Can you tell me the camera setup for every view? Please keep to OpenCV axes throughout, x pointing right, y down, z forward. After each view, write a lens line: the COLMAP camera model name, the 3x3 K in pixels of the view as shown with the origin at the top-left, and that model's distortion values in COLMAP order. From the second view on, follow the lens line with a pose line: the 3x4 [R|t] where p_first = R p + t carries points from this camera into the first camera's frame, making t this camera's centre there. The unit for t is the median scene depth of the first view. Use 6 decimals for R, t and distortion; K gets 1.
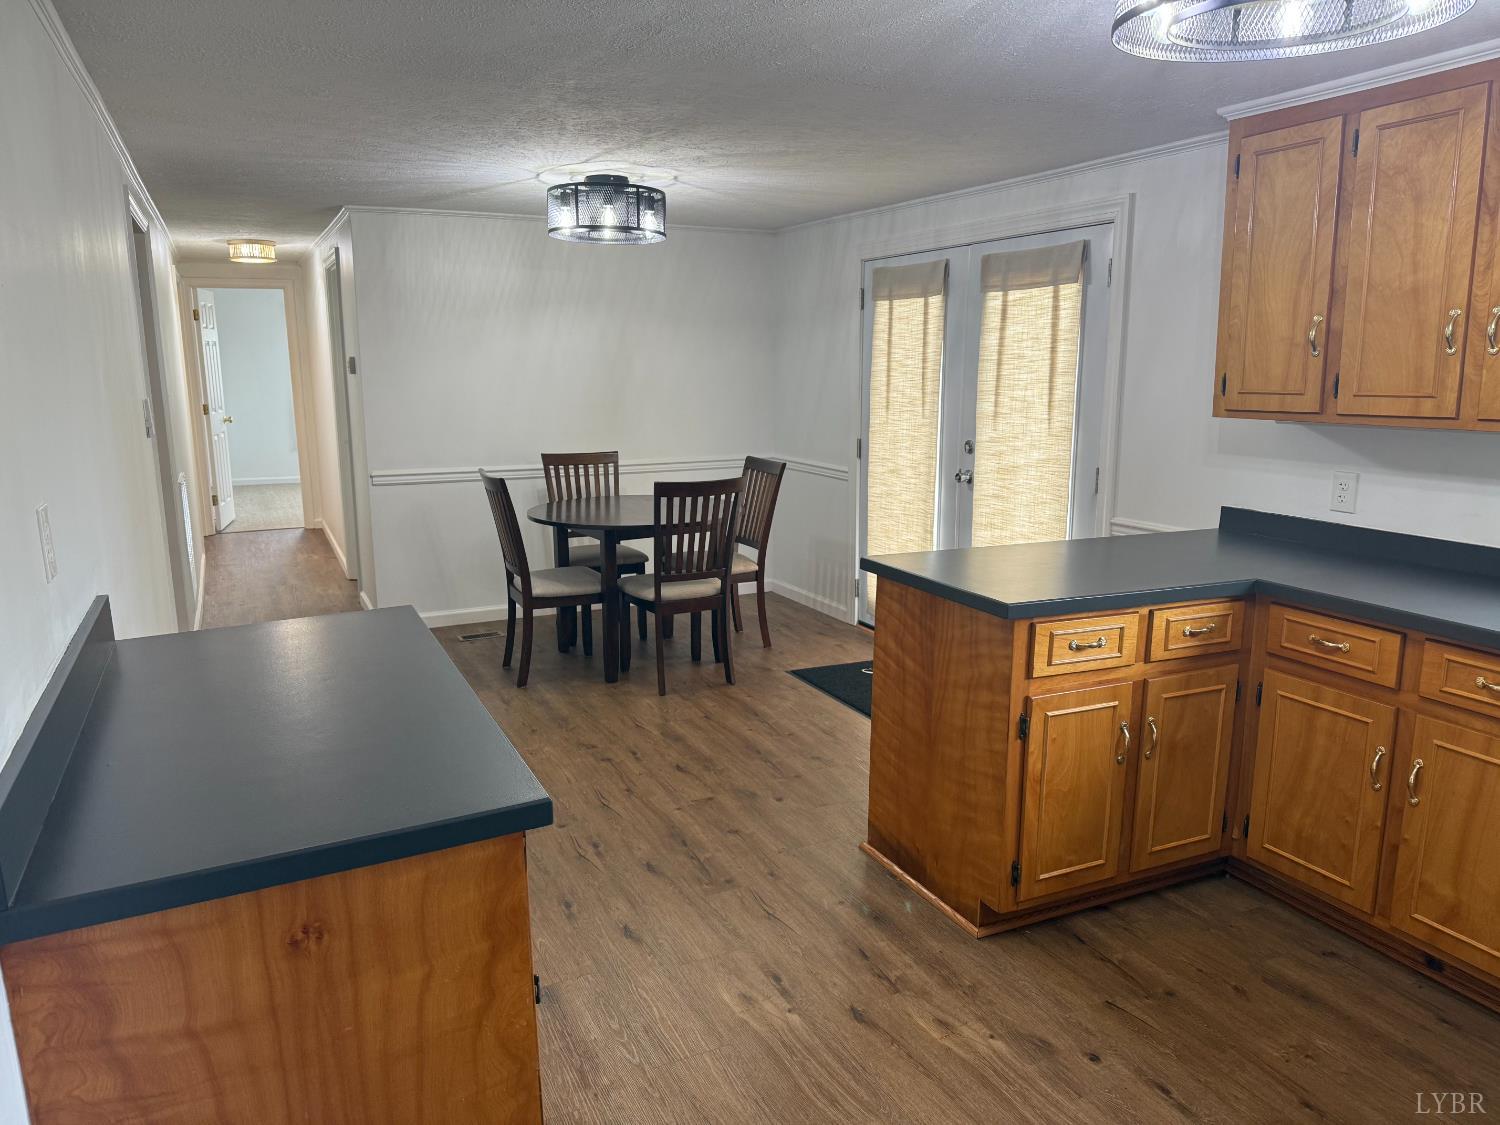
lens RADIAL K [[1059.8, 0, 741.3], [0, 1059.8, 571.2], [0, 0, 1]] dist [0.134611, -0.232590]
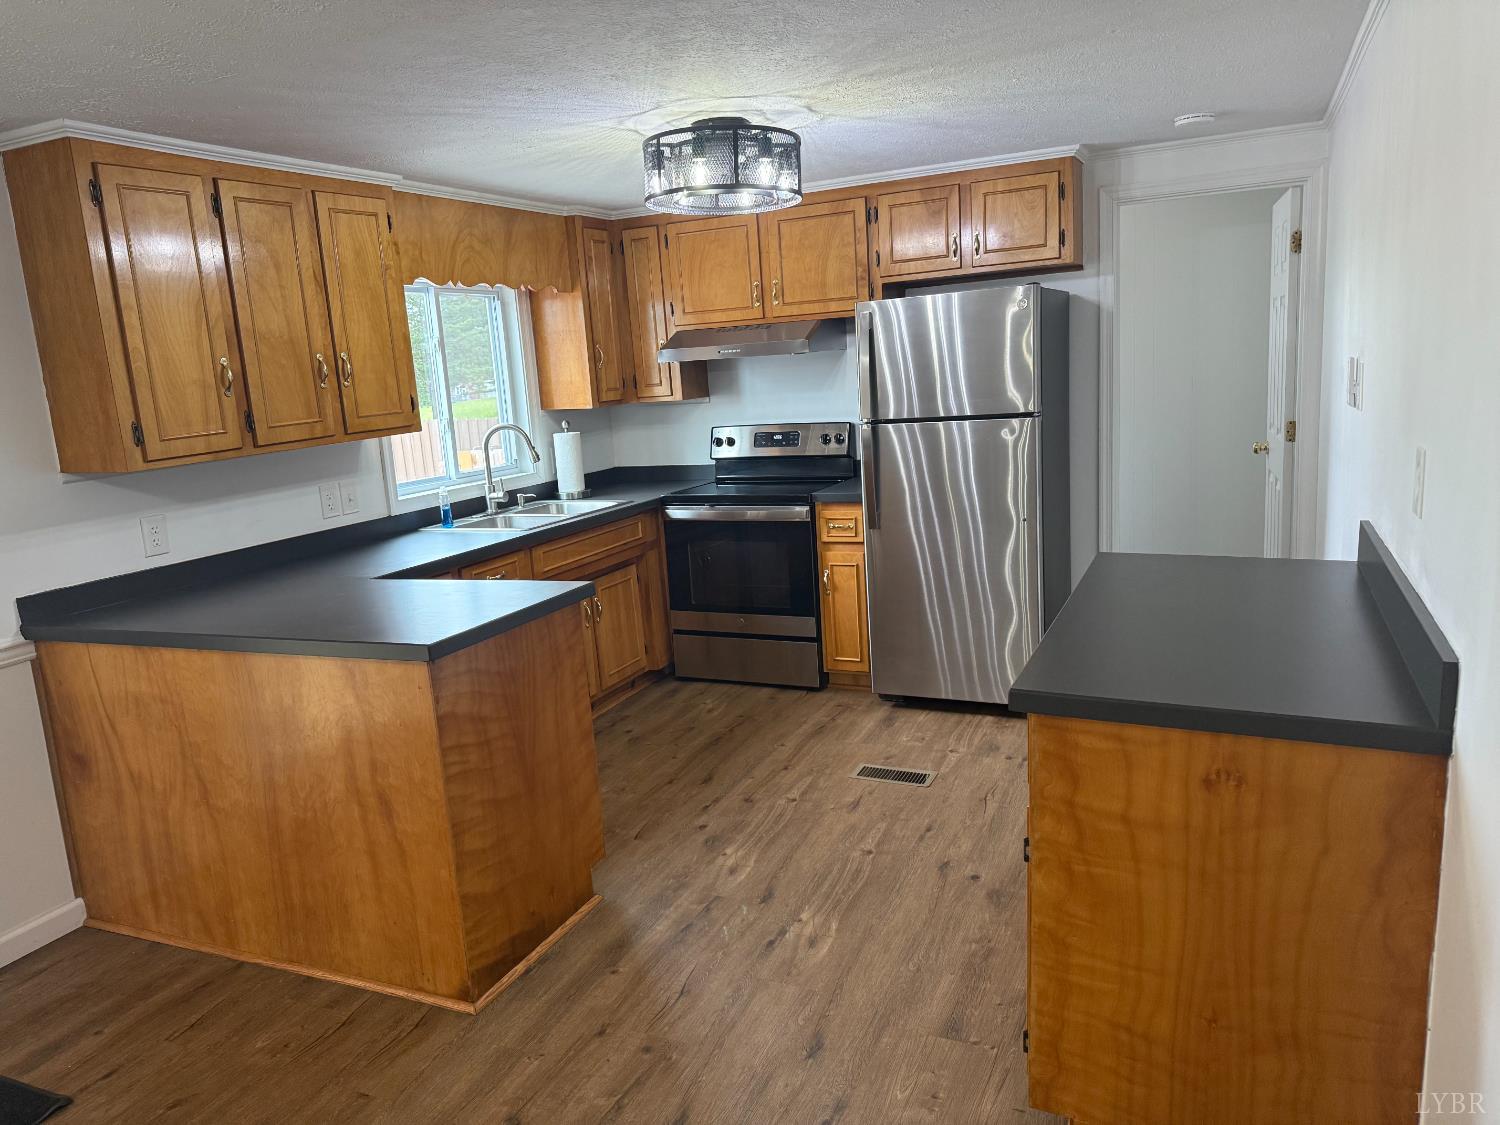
lens RADIAL K [[1050.6, 0, 749.8], [0, 1050.6, 556.0], [0, 0, 1]] dist [0.082501, -0.124818]
pose [[-0.653869, -0.088974, 0.751358, -0.424626], [0.216937, 0.929319, 0.298837, -0.176695], [-0.724840, 0.358398, -0.588351, 0.899637]]
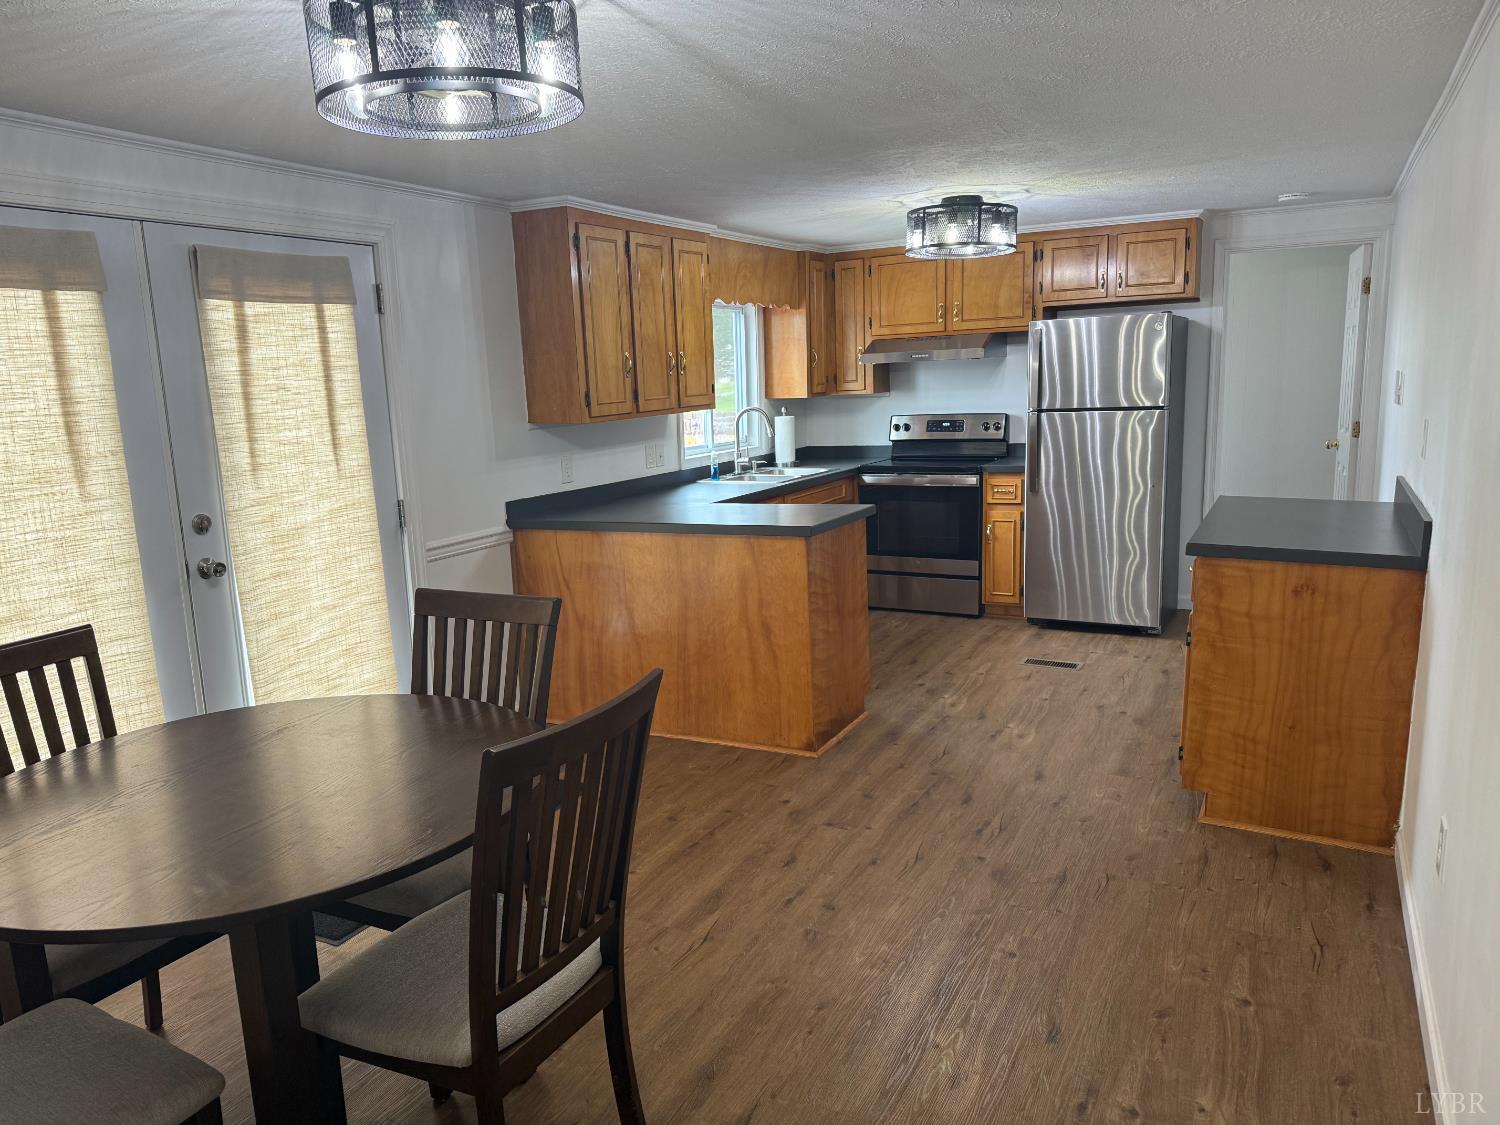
lens RADIAL K [[1059.8, 0, 741.3], [0, 1059.8, 571.2], [0, 0, 1]] dist [0.134611, -0.232590]
pose [[-0.609184, -0.117326, 0.784302, -0.597314], [0.196007, 0.936035, 0.292267, -0.250407], [-0.768424, 0.331774, -0.547221, 1.273657]]
